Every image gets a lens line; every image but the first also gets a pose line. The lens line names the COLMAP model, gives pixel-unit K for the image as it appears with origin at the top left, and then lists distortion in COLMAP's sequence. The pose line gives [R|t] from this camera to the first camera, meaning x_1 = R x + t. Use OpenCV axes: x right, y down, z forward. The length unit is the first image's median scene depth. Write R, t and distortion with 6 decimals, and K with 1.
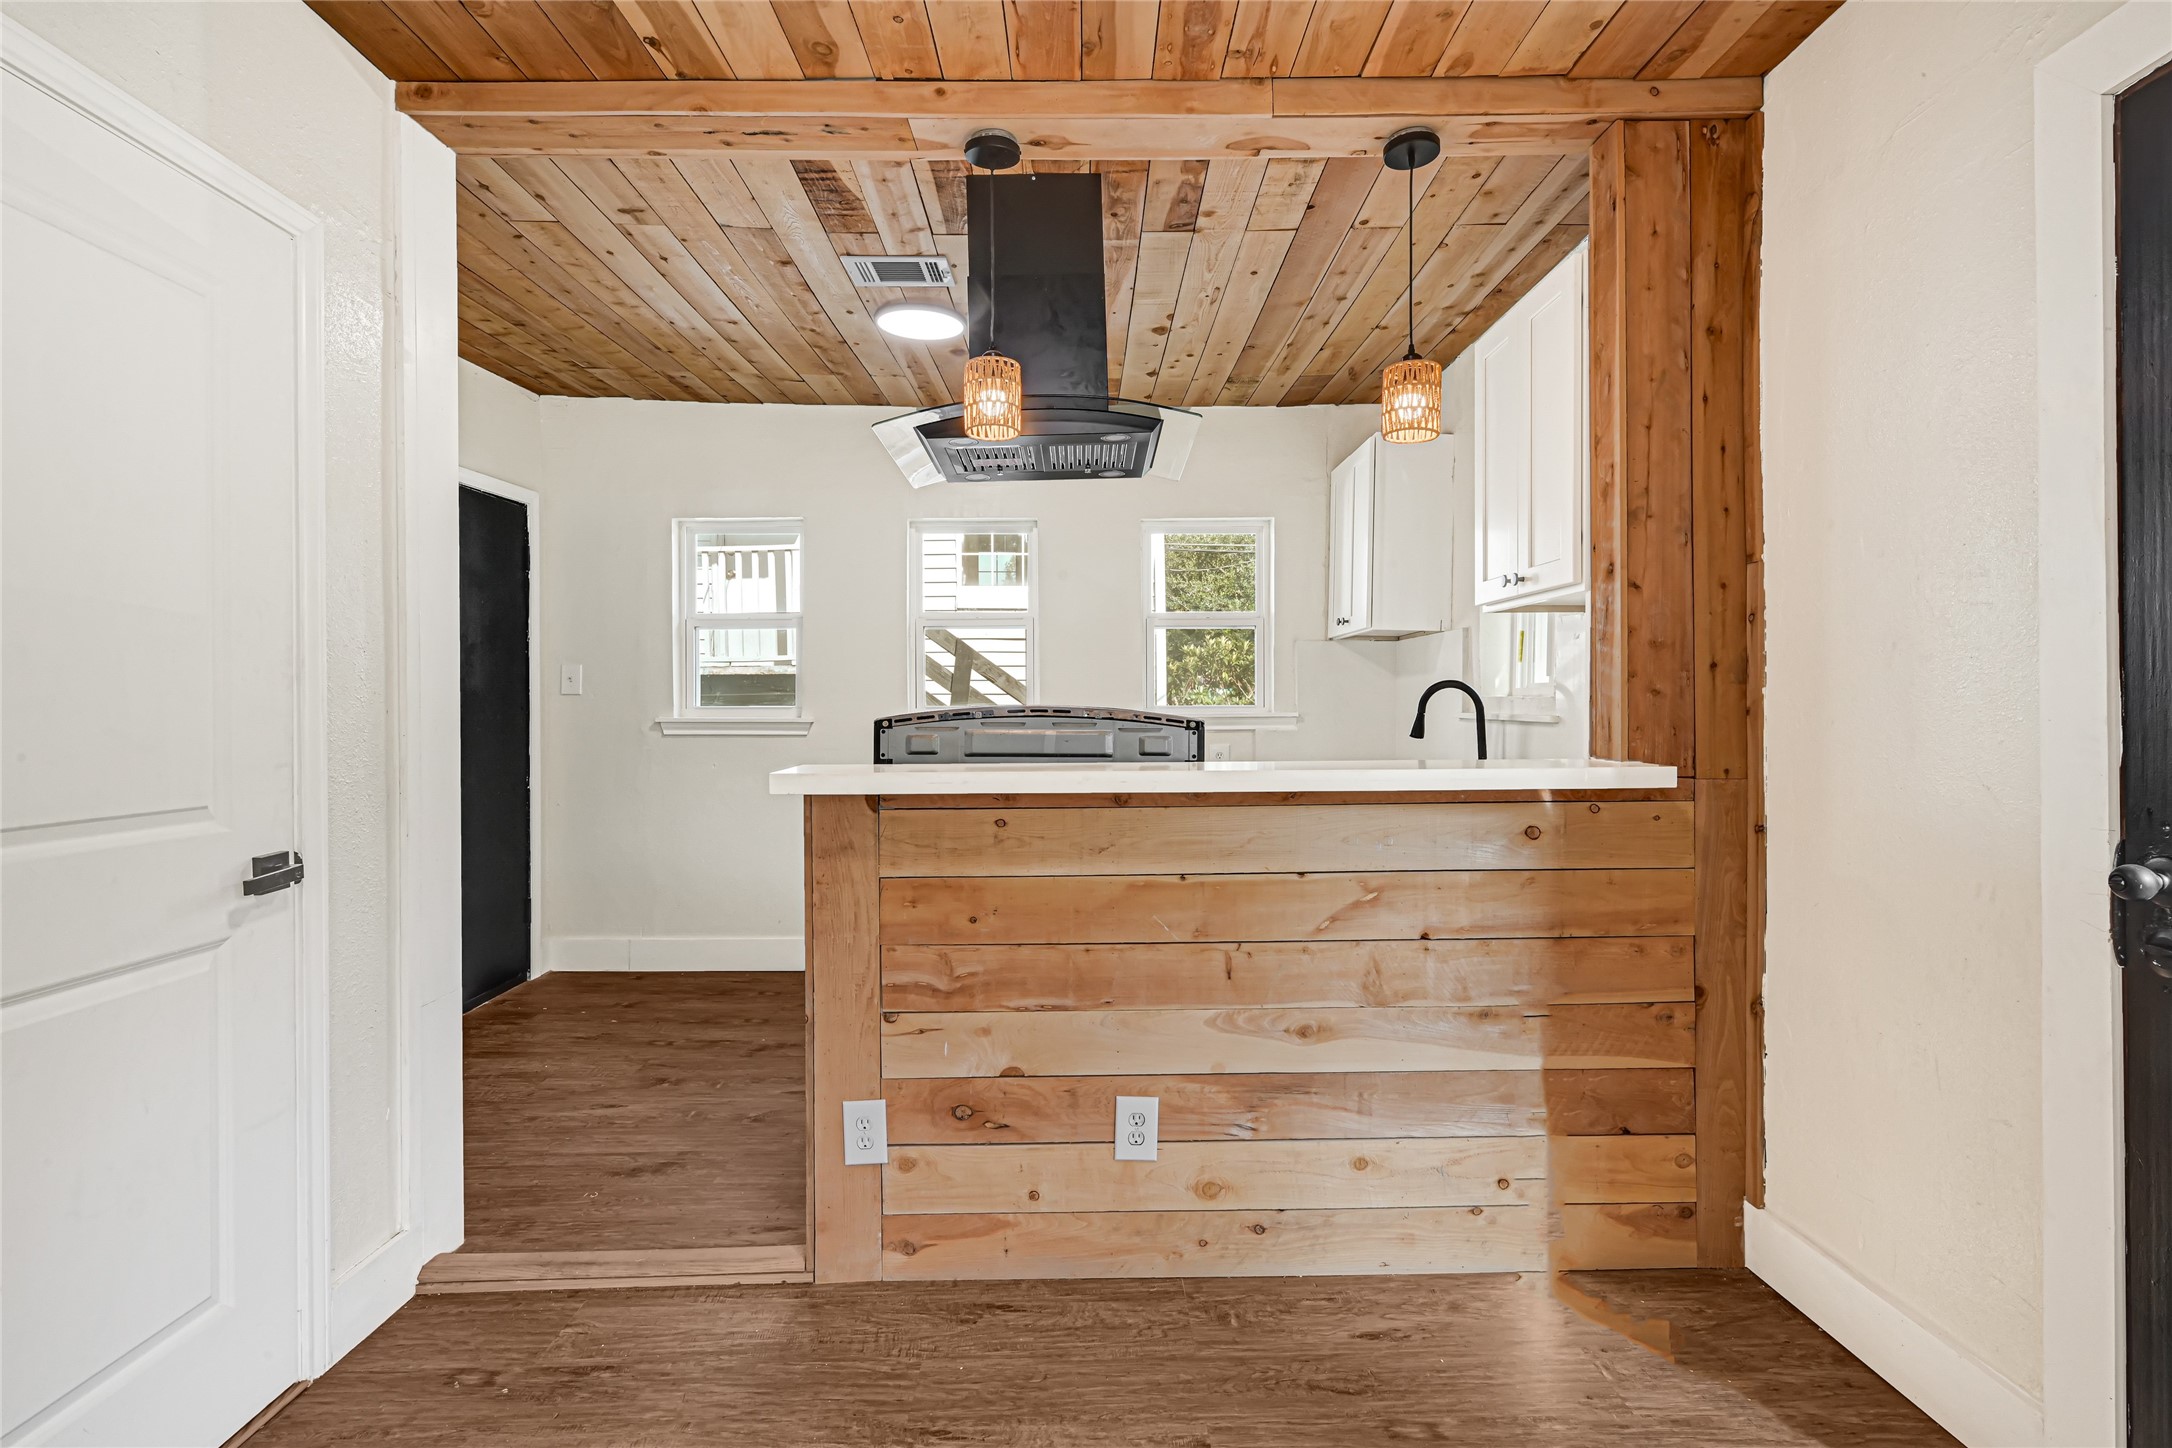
lens RADIAL K [[1039.6, 0, 1086.4], [0, 1039.6, 709.3], [0, 0, 1]] dist [0.001489, 0.000119]
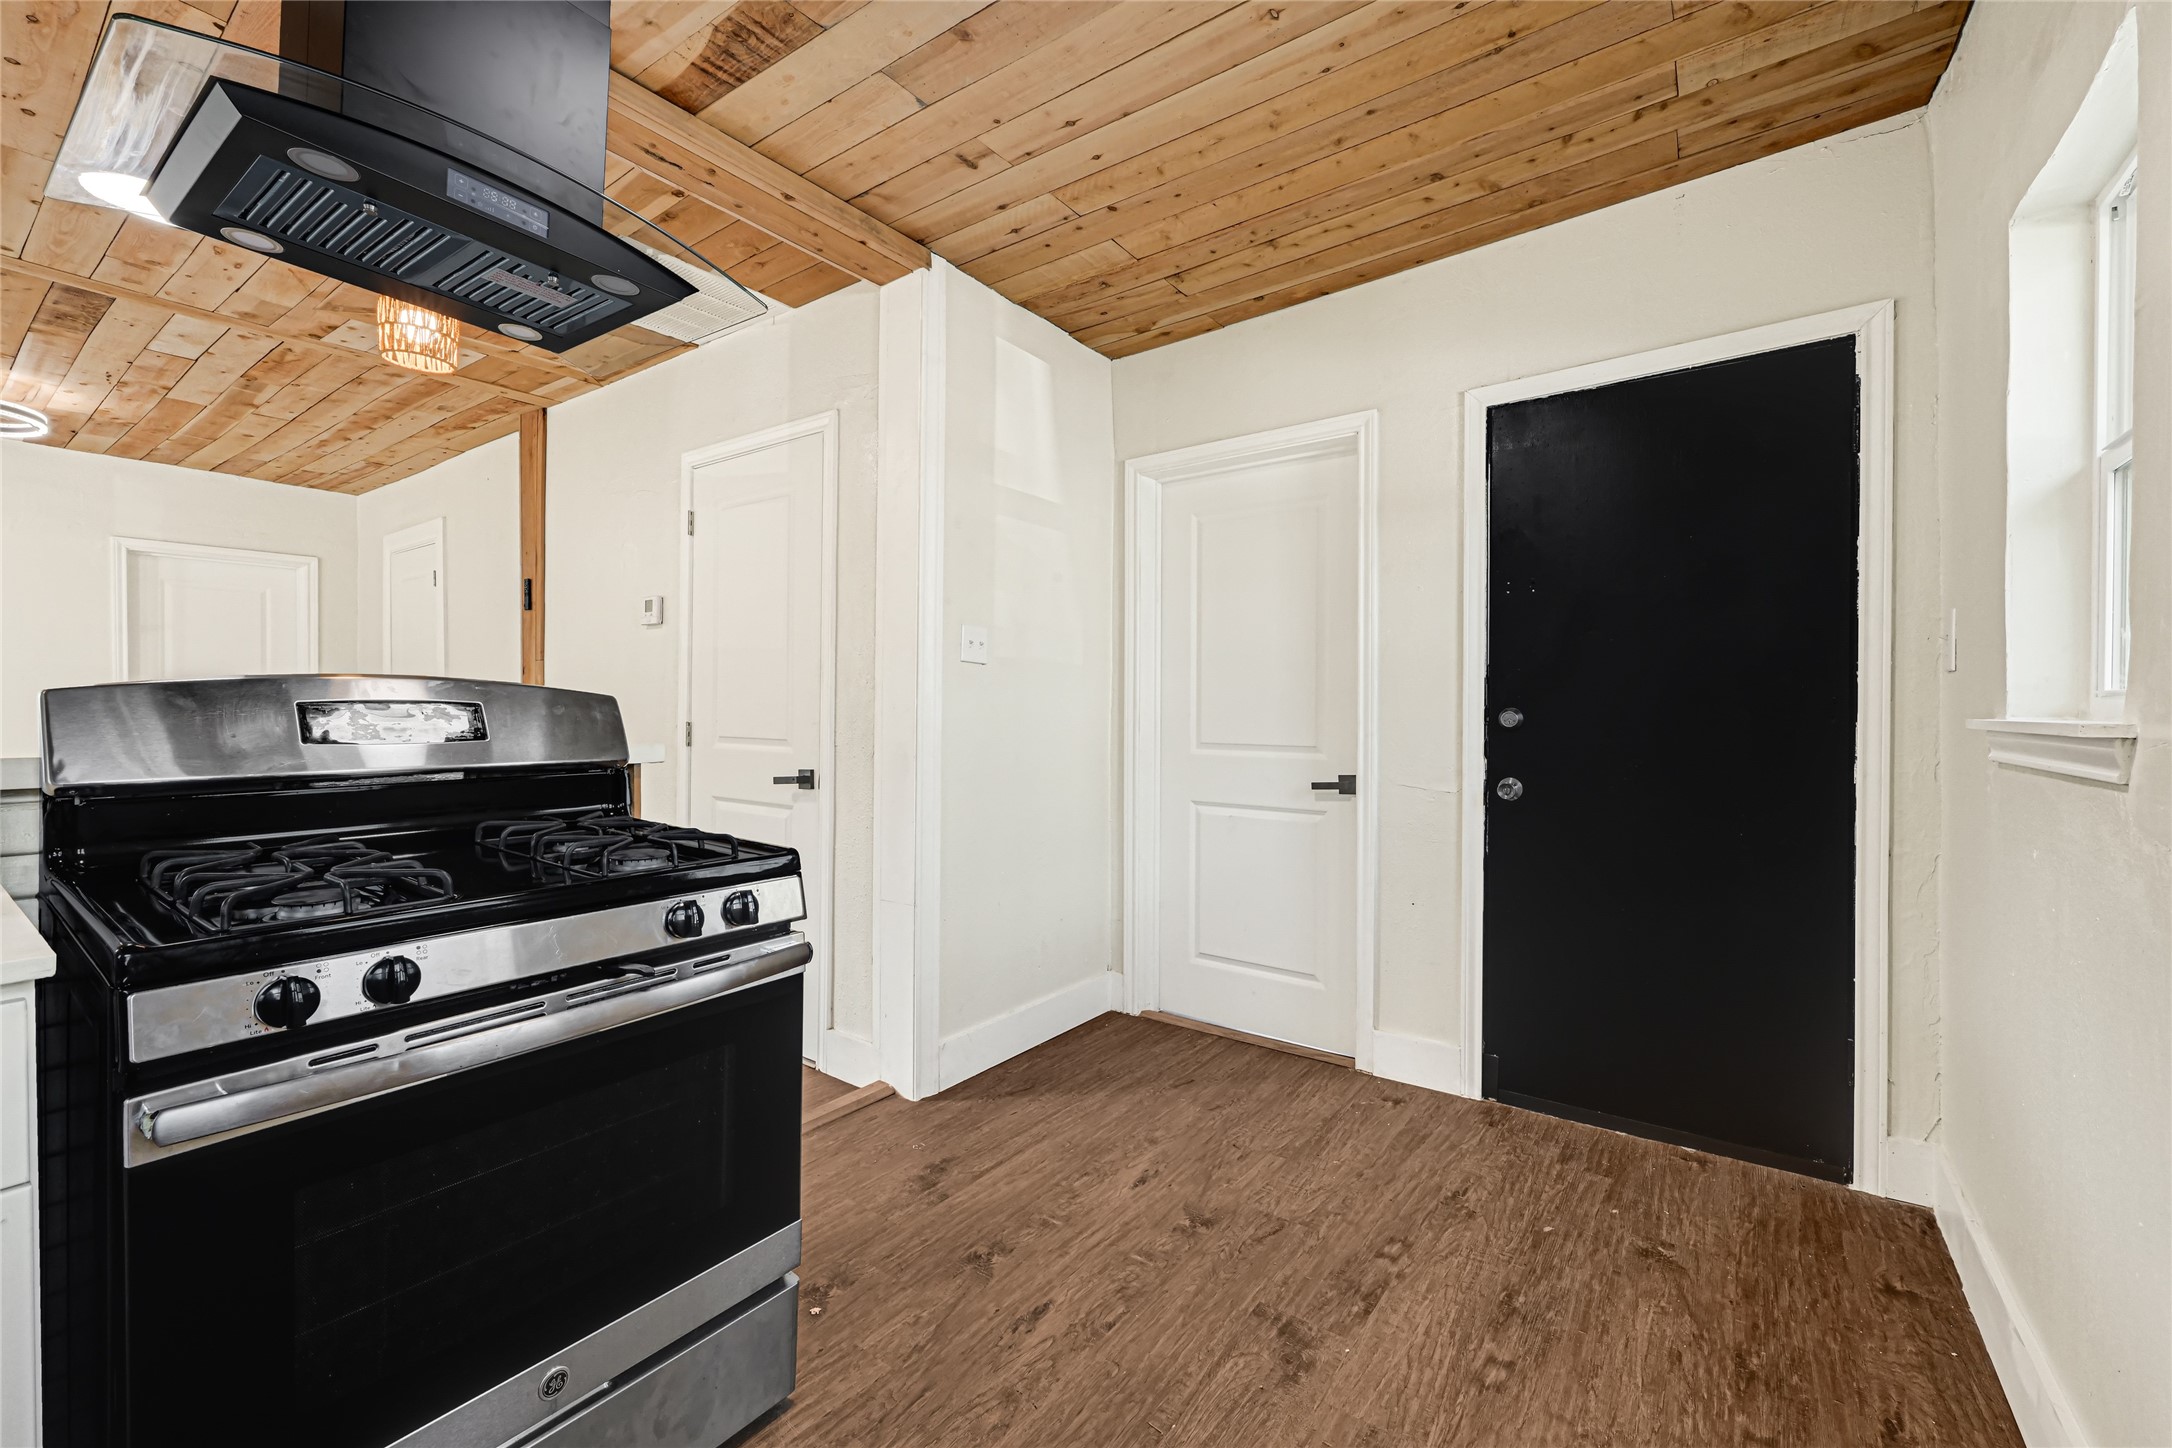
lens RADIAL K [[891.3, 0, 1082.6], [0, 891.3, 710.2], [0, 0, 1]] dist [0.000648, -0.000132]
pose [[-0.590967, -0.000951, -0.806695, 0.186444], [-0.009356, 0.999940, 0.005675, 0.014637], [0.806641, 0.010901, -0.590941, 1.920952]]
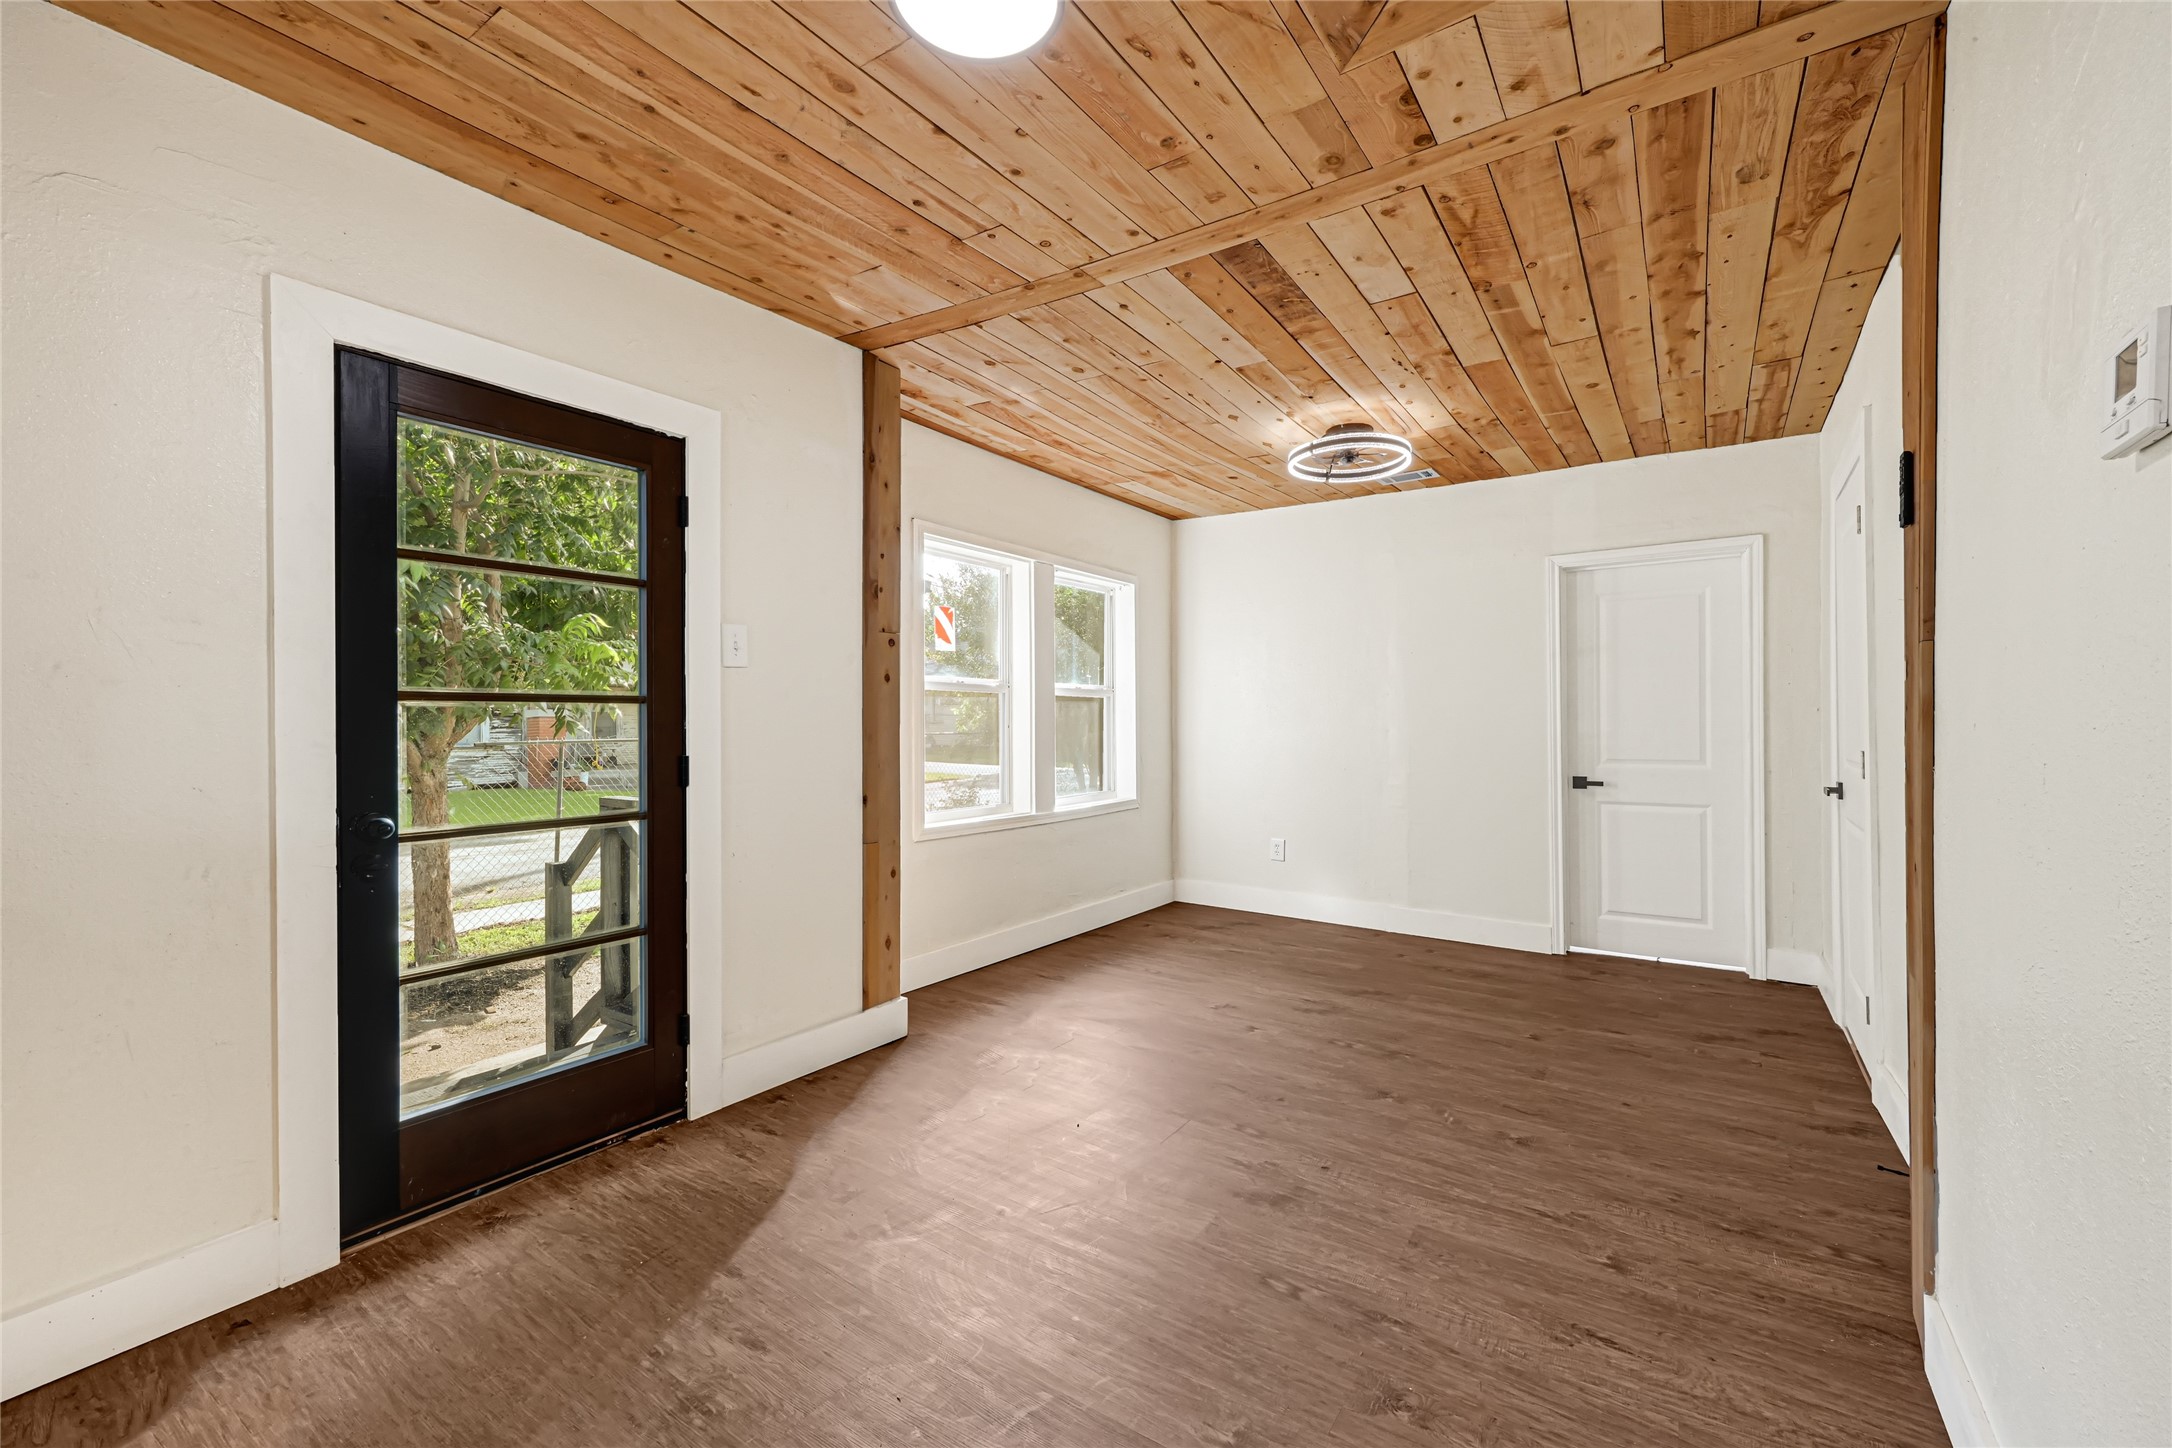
lens RADIAL K [[885.3, 0, 1086.0], [0, 885.3, 724.0], [0, 0, 1]] dist [0.003046, 0.000169]
pose [[-0.821328, 0.001241, 0.570455, -0.477129], [0.003787, 0.999987, 0.003277, -0.003259], [-0.570444, 0.004852, -0.821322, 0.948762]]
